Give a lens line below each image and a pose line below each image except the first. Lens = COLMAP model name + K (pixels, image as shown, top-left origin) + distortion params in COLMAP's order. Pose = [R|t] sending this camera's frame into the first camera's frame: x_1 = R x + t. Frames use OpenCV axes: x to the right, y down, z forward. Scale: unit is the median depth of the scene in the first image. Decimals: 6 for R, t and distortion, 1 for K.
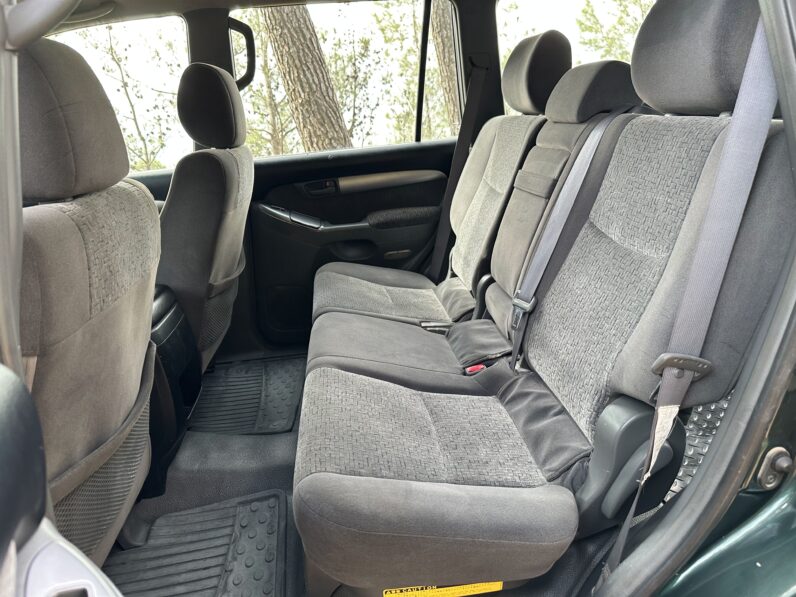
lens RADIAL K [[560.8, 0, 398.0], [0, 560.8, 298.5], [0, 0, 1]] dist [0.082451, -0.104031]
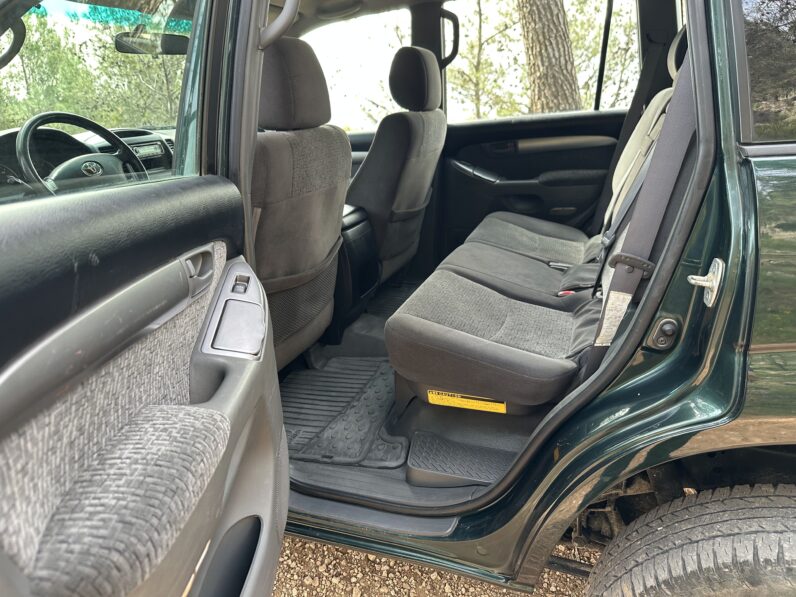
lens RADIAL K [[560.8, 0, 398.0], [0, 560.8, 298.5], [0, 0, 1]] dist [0.082451, -0.104031]
pose [[0.900529, 0.155961, -0.405861, 0.200409], [-0.140033, 0.987750, 0.068858, 0.066963], [0.411628, -0.005175, 0.911337, -0.184502]]
